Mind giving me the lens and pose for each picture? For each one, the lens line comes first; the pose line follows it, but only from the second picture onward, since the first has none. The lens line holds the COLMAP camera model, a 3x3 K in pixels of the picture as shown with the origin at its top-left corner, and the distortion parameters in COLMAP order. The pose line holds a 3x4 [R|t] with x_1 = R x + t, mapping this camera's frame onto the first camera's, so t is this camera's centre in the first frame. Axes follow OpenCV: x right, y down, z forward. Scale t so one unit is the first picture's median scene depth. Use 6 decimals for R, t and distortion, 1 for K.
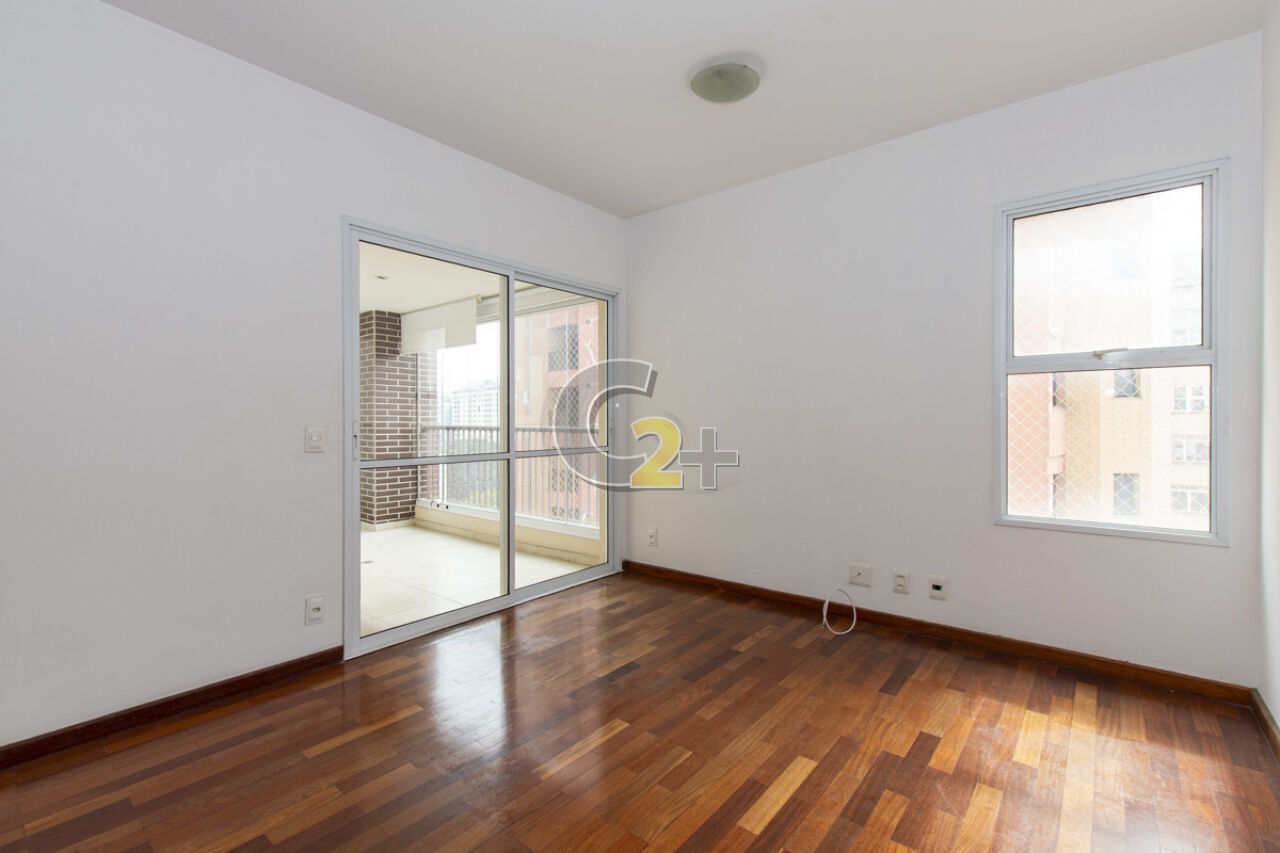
lens RADIAL K [[558.5, 0, 643.8], [0, 558.5, 427.0], [0, 0, 1]] dist [0.000844, -0.000126]
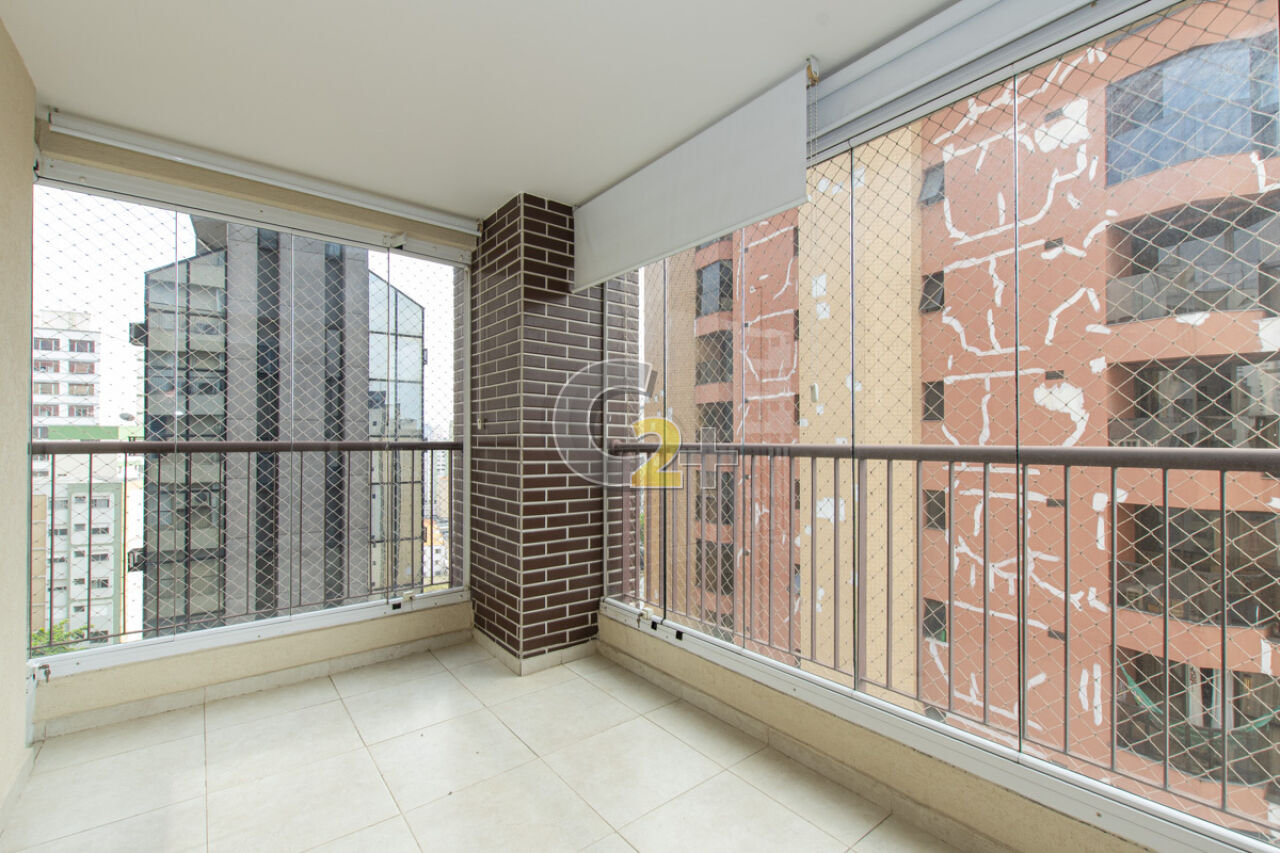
lens RADIAL K [[558.5, 0, 639.9], [0, 558.5, 432.6], [0, 0, 1]] dist [0.000844, -0.000126]
pose [[0.976648, -0.002760, -0.214826, -0.283351], [-0.001471, 0.999808, -0.019535, -0.002614], [0.214839, 0.019395, 0.976457, 0.563186]]
